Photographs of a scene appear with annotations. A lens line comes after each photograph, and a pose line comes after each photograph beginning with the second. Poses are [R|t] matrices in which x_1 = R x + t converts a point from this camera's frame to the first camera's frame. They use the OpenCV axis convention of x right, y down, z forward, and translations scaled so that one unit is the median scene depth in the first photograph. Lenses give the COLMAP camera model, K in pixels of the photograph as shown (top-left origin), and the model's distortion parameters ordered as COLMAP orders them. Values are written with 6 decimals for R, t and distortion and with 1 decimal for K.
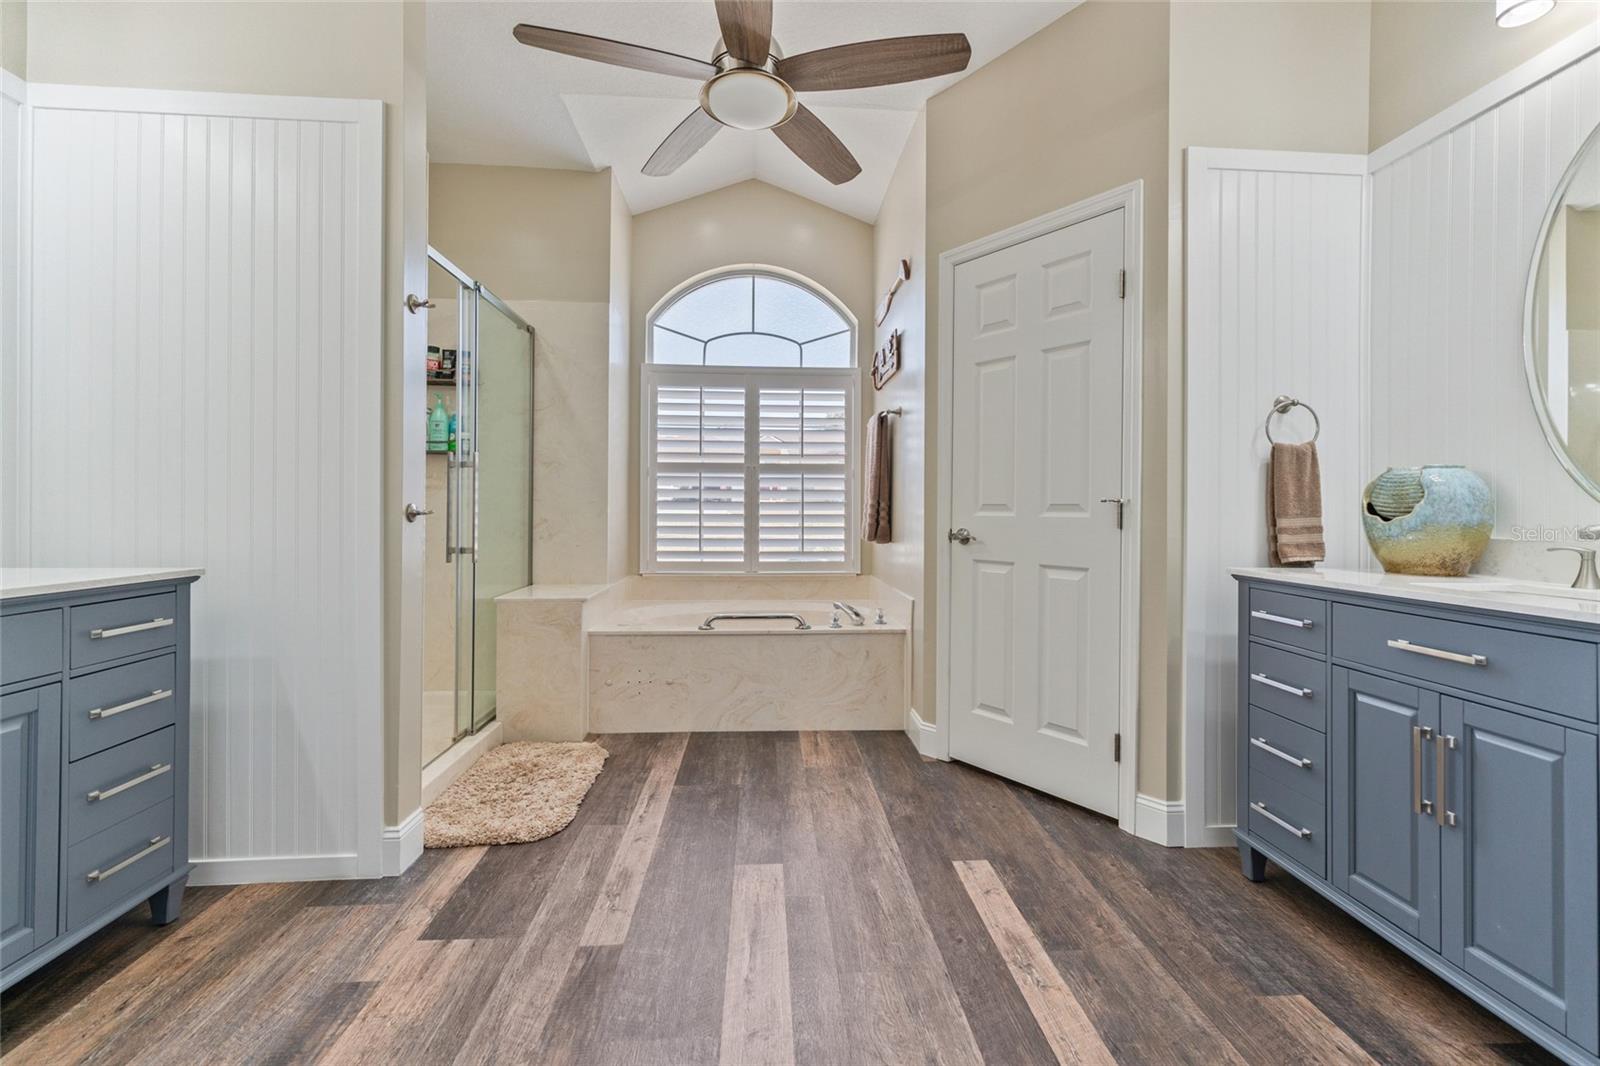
lens RADIAL K [[687.9, 0, 790.0], [0, 687.9, 507.4], [0, 0, 1]] dist [0.007787, -0.000818]
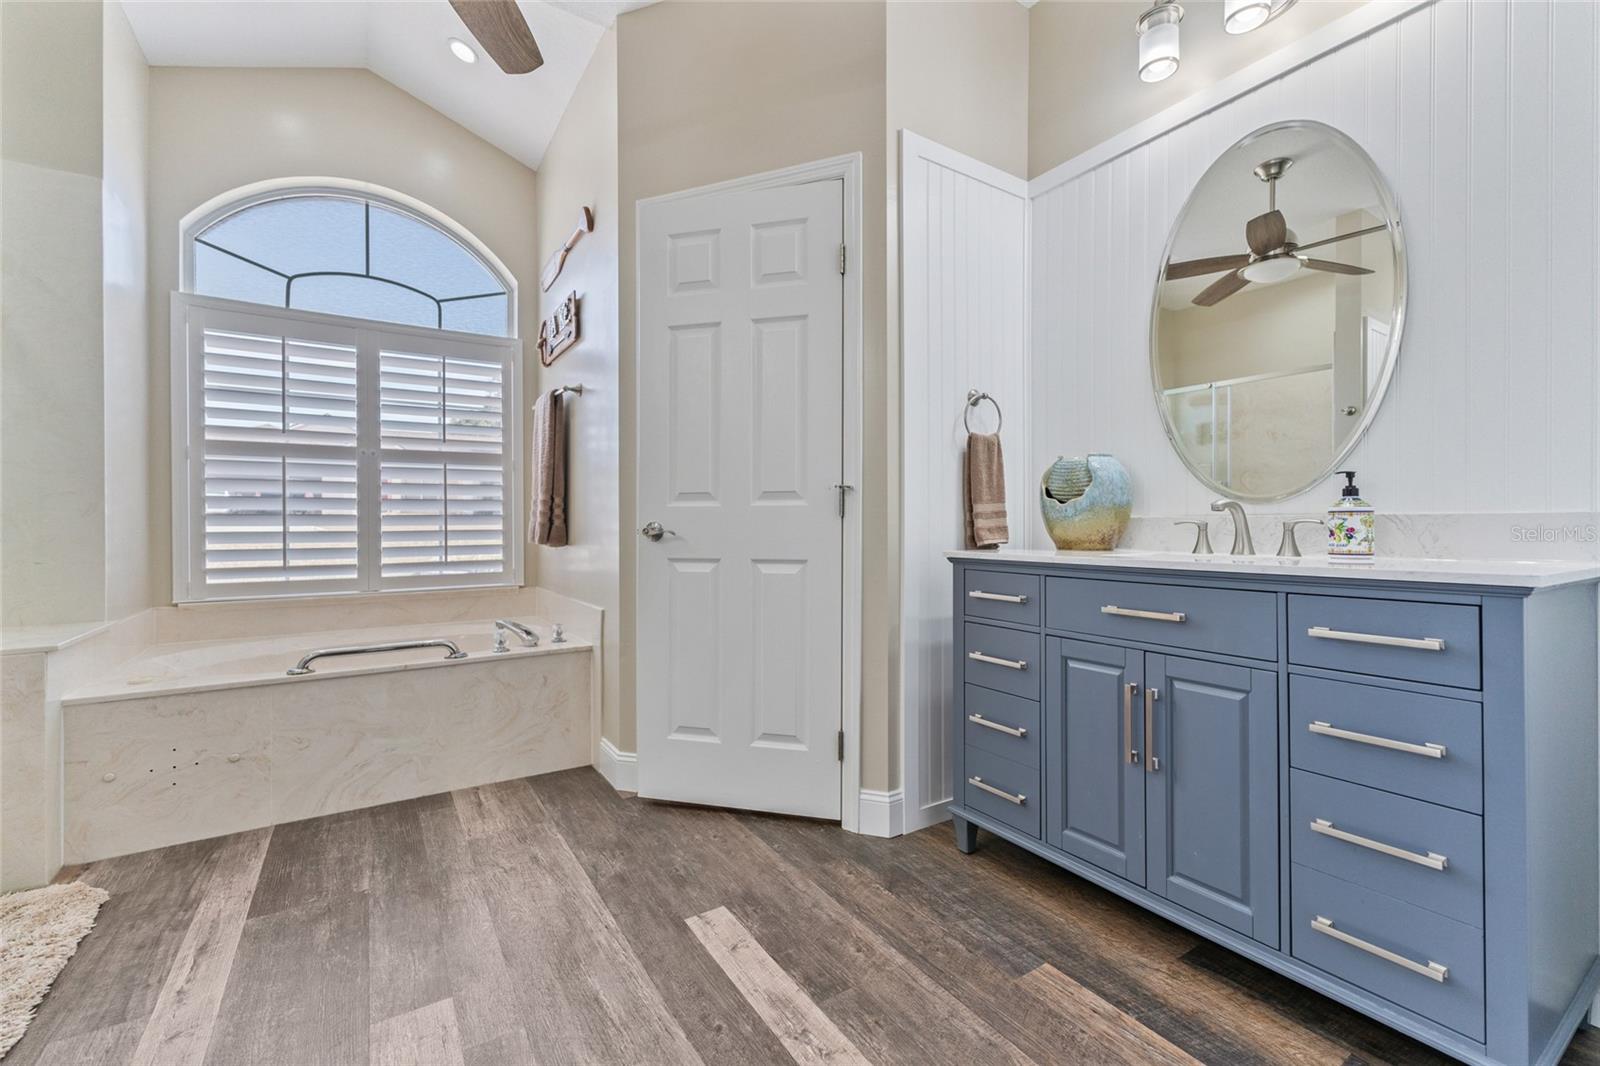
lens RADIAL K [[687.9, 0, 804.4], [0, 687.9, 524.2], [0, 0, 1]] dist [0.007787, -0.000818]
pose [[0.864734, -0.009098, 0.502148, -0.033634], [0.006296, 0.999954, 0.007276, 0.026029], [-0.502191, -0.003131, 0.864751, 0.151046]]
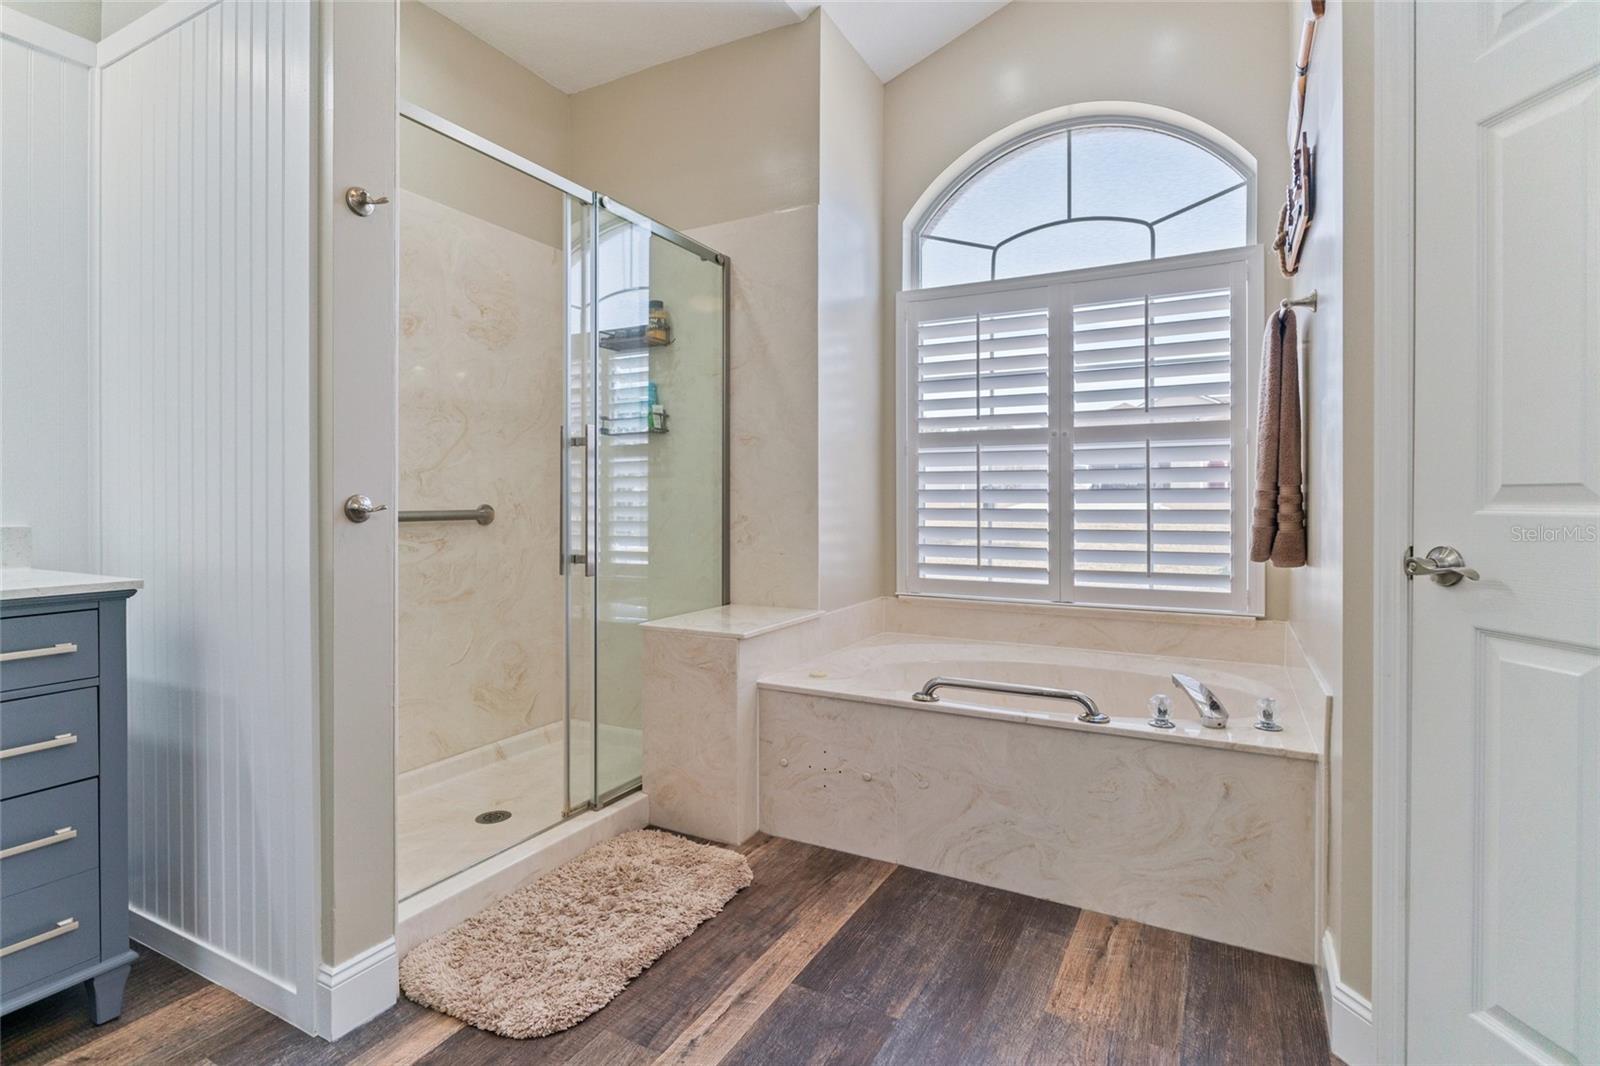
lens RADIAL K [[793.8, 0, 786.2], [0, 793.8, 499.7], [0, 0, 1]] dist [0.000650, -0.001349]
pose [[0.856205, -0.005104, -0.516611, 0.151563], [0.005439, 0.999985, -0.000865, 0.001072], [0.516608, -0.002069, 0.856220, 0.378807]]
